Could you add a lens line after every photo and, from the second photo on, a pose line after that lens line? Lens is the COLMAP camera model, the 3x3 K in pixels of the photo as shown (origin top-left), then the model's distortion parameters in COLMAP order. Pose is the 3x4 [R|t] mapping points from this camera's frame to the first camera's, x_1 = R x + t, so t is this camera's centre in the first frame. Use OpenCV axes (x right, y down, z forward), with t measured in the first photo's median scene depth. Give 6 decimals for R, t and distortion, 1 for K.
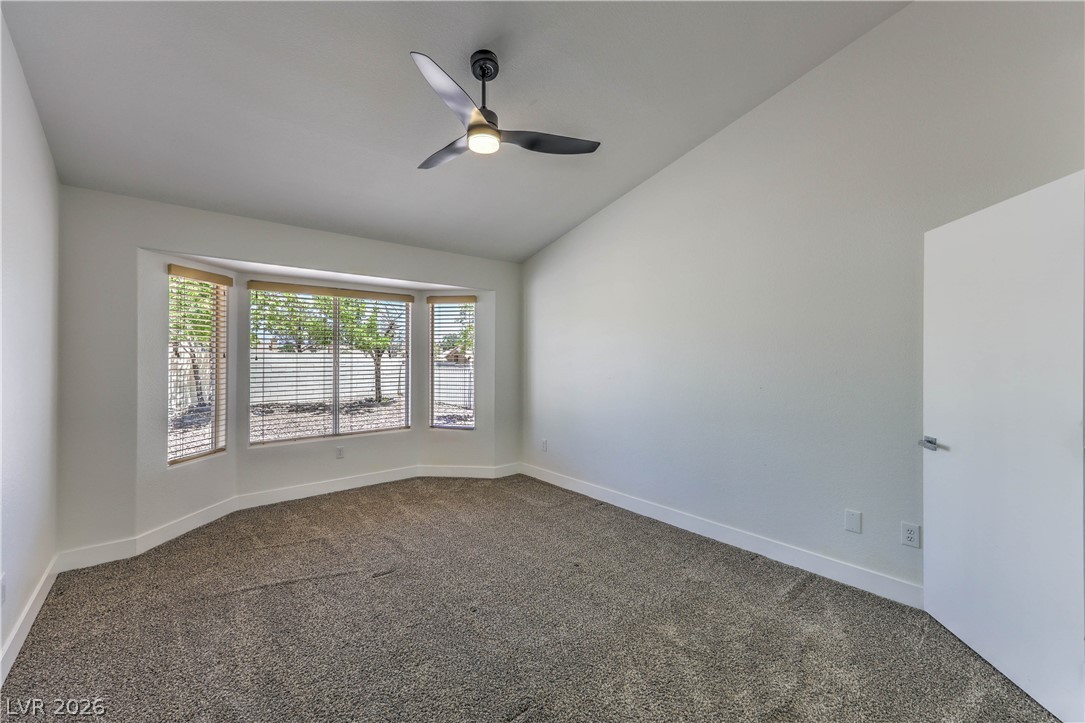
lens RADIAL K [[443.1, 0, 547.2], [0, 443.1, 358.6], [0, 0, 1]] dist [0.000856, 0.000078]
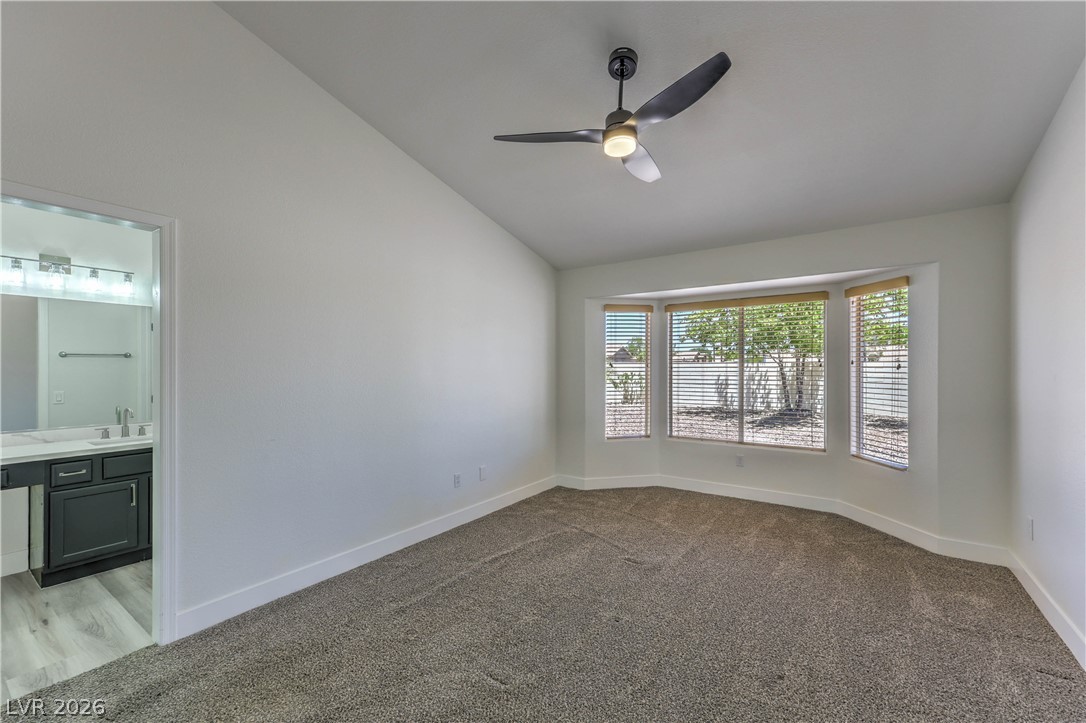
lens RADIAL K [[443.6, 0, 547.7], [0, 443.6, 364.5], [0, 0, 1]] dist [0.000856, 0.000078]
pose [[0.244743, -0.007659, -0.969558, 0.460378], [-0.003109, 0.999957, -0.008684, 0.003647], [0.969583, 0.005140, 0.244708, 0.368494]]
